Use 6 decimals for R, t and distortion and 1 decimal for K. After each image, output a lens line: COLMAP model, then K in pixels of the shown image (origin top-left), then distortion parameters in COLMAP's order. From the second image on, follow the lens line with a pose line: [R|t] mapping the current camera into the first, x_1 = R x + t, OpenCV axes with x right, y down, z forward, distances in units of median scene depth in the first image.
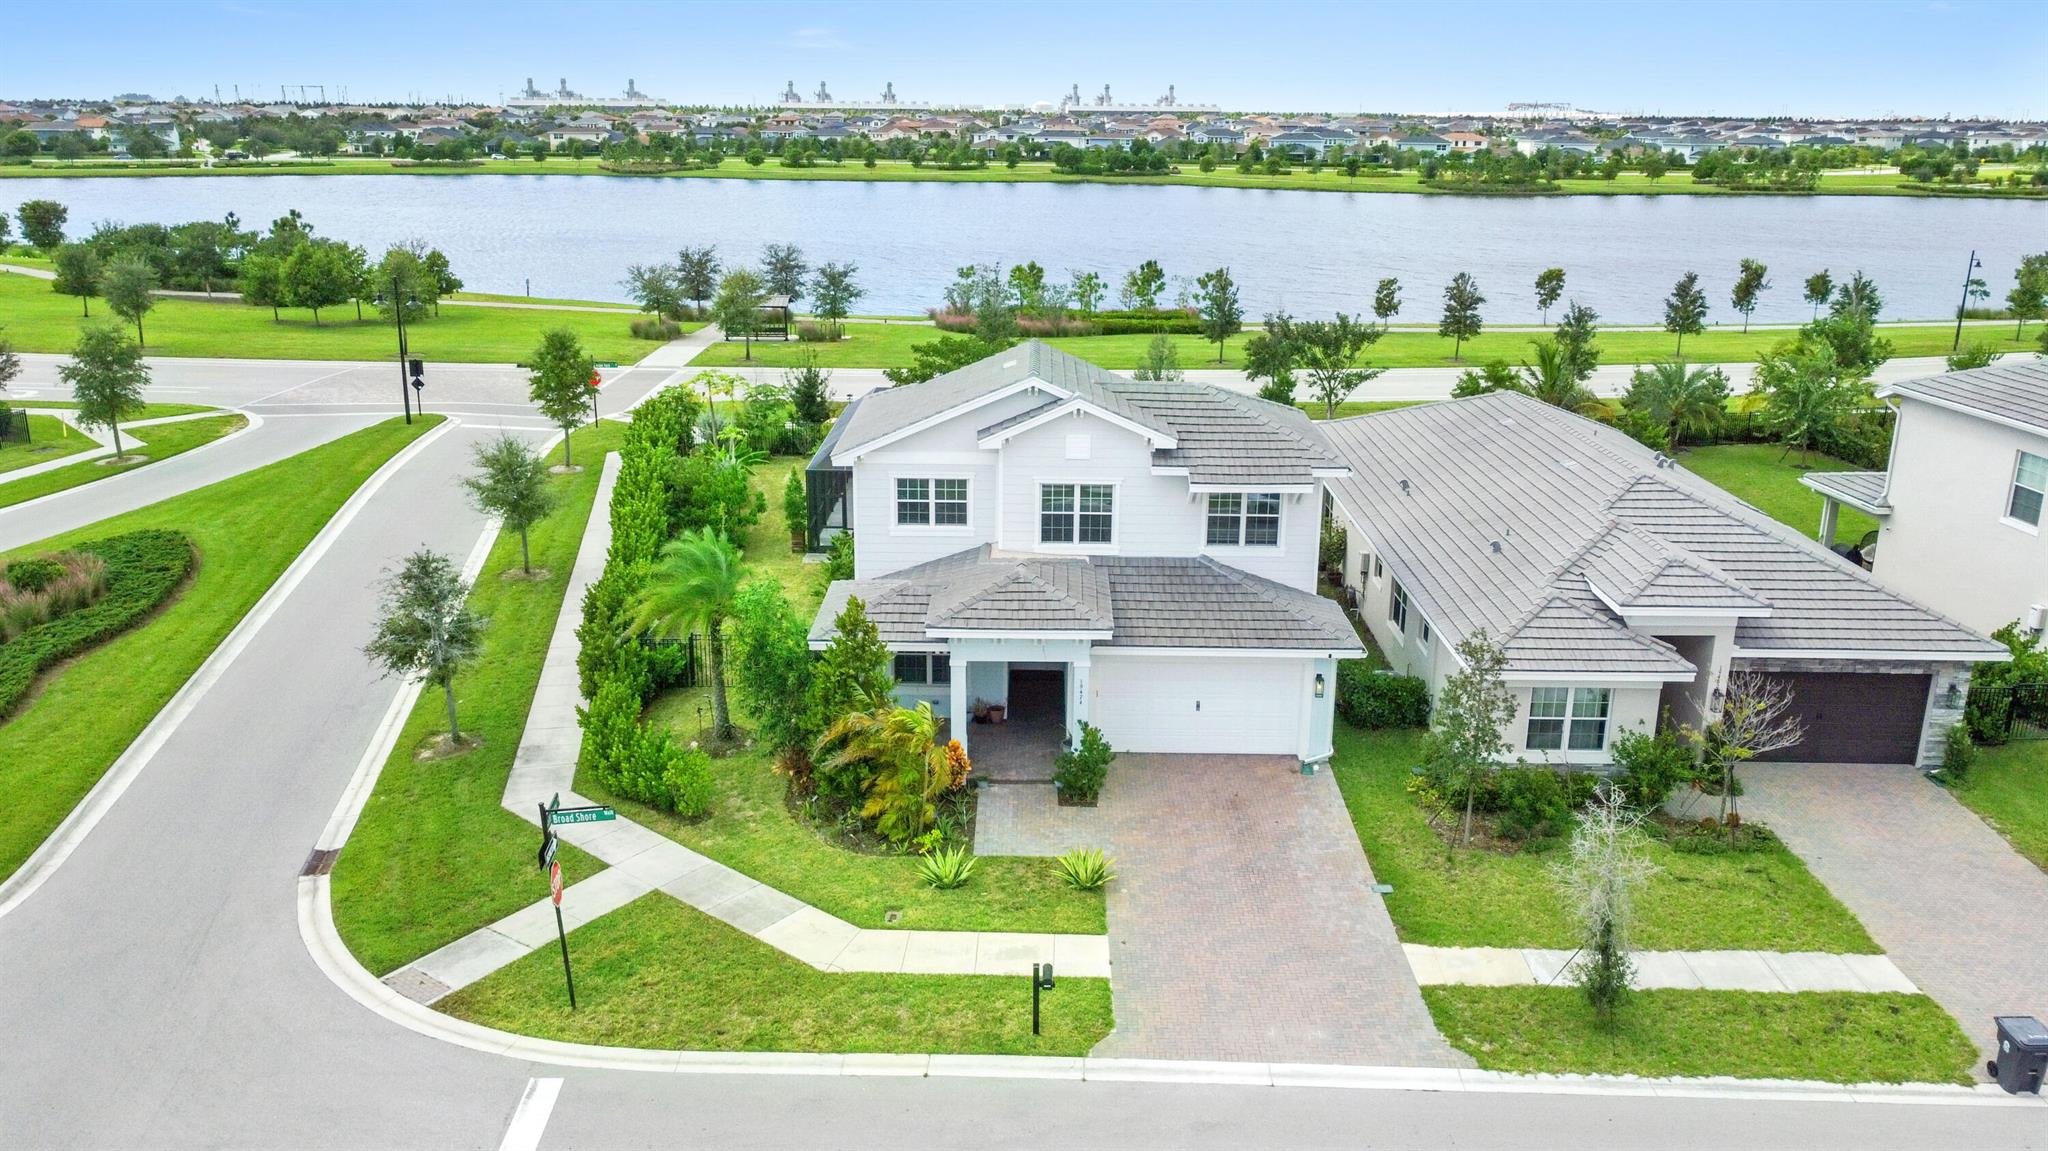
lens RADIAL K [[1549.8, 0, 1024.0], [0, 1549.8, 575.5], [0, 0, 1]] dist [0.007864, -0.010739]
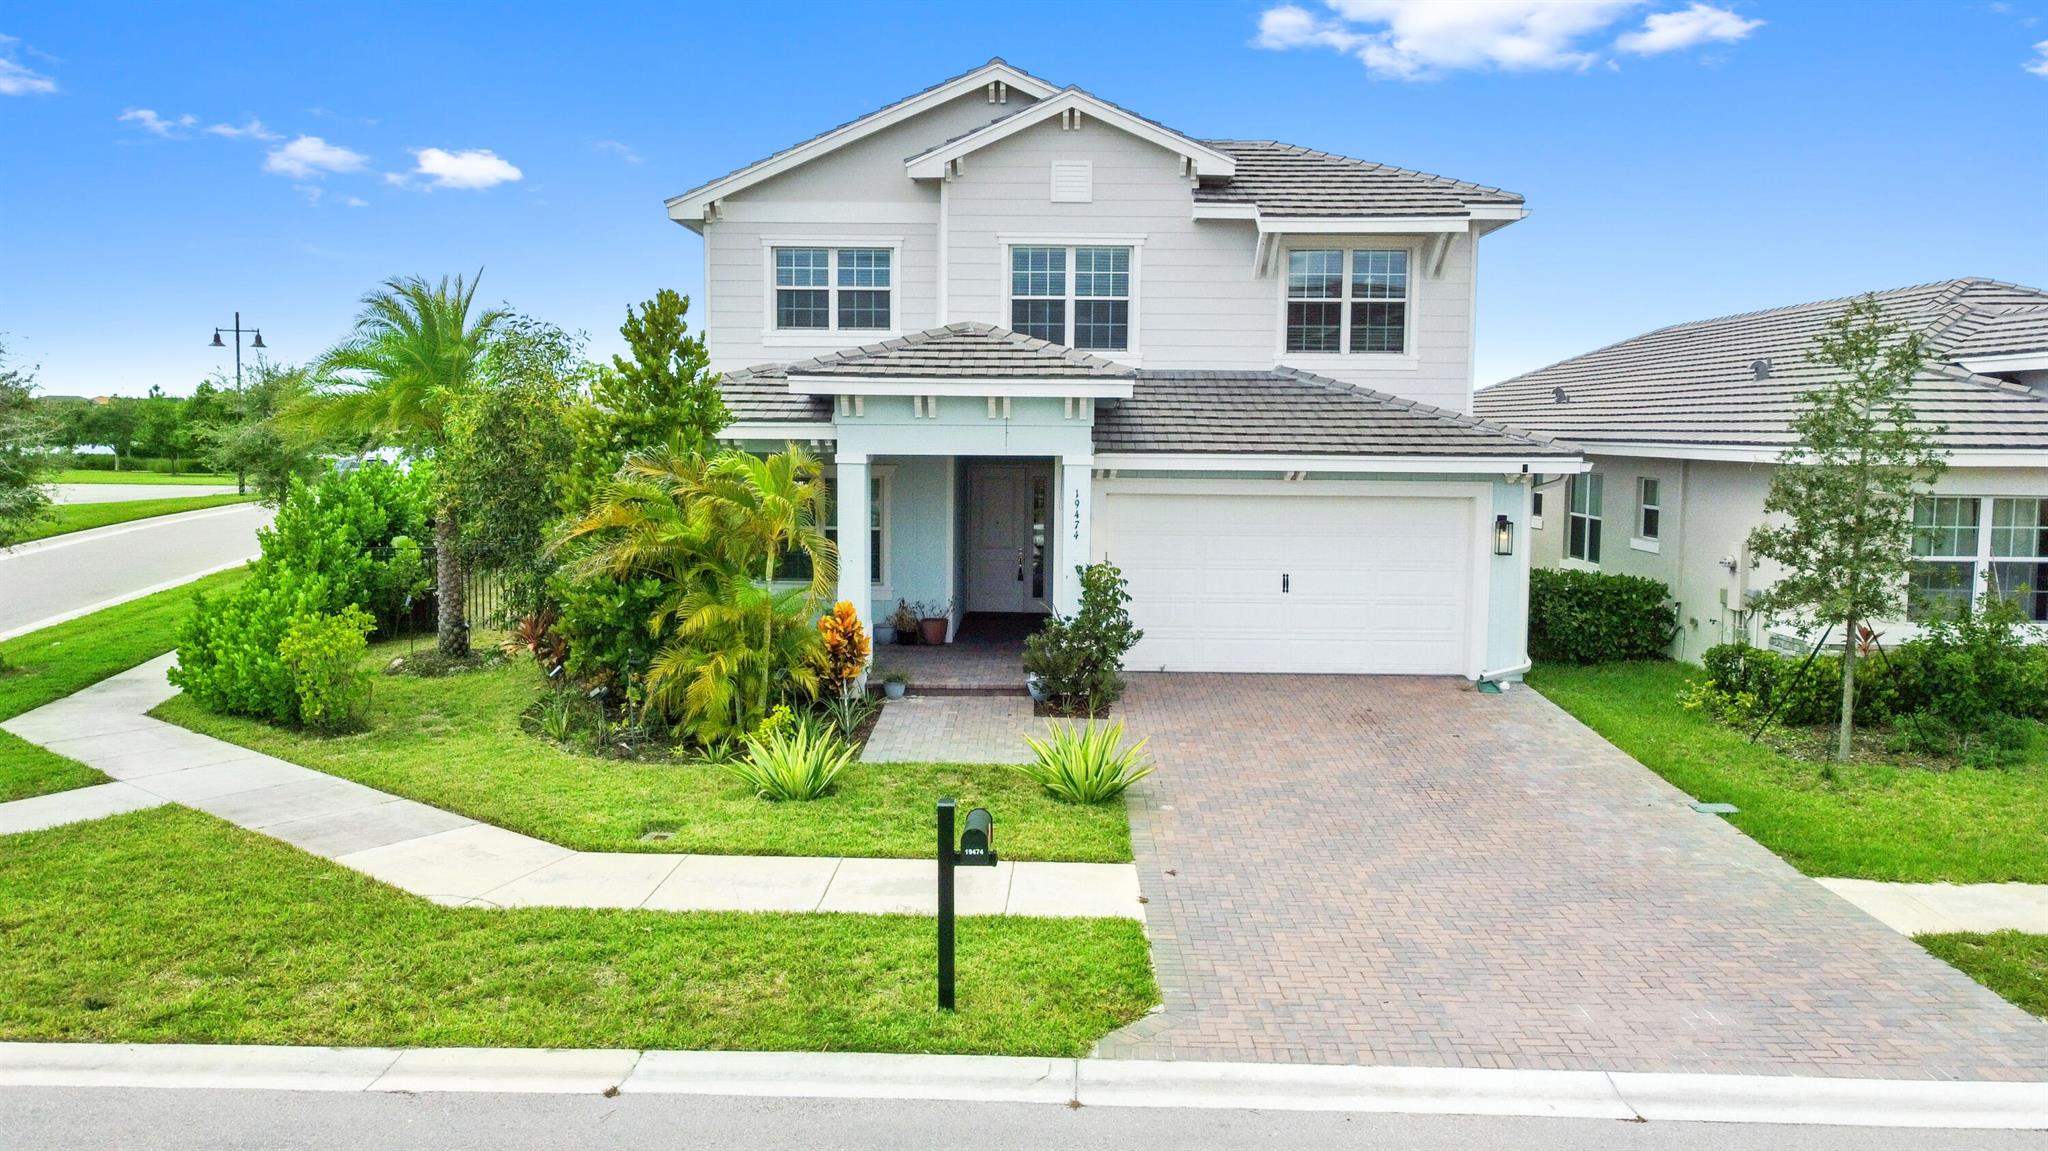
lens RADIAL K [[1549.8, 0, 1024.0], [0, 1549.8, 575.5], [0, 0, 1]] dist [0.007864, -0.010739]
pose [[0.999986, 0.001421, -0.005005, 0.019845], [-0.002377, 0.980498, -0.196515, 0.191239], [0.004628, 0.196524, 0.980488, 0.443413]]
